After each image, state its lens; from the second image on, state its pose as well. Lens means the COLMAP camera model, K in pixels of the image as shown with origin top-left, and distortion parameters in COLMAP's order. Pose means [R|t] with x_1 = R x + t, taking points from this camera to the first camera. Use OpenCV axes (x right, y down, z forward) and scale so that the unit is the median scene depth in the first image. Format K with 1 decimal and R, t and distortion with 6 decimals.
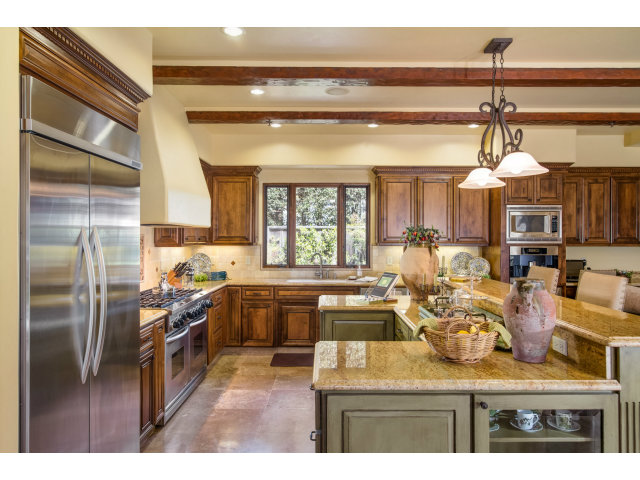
lens RADIAL K [[461.0, 0, 320.0], [0, 461.0, 240.3], [0, 0, 1]] dist [-0.000833, 0.004298]
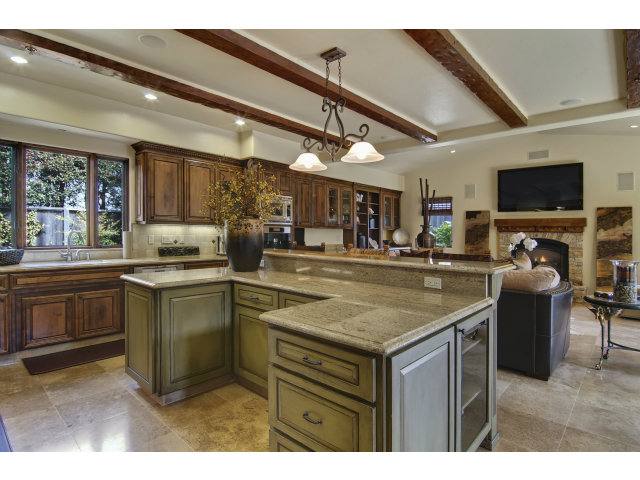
lens RADIAL K [[356.7, 0, 321.1], [0, 356.7, 239.0], [0, 0, 1]] dist [-0.003424, -0.001138]
pose [[0.643974, -0.004412, 0.765034, -0.217889], [-0.004164, 0.999948, 0.009272, 0.037231], [-0.765036, -0.009156, 0.643923, 0.241187]]
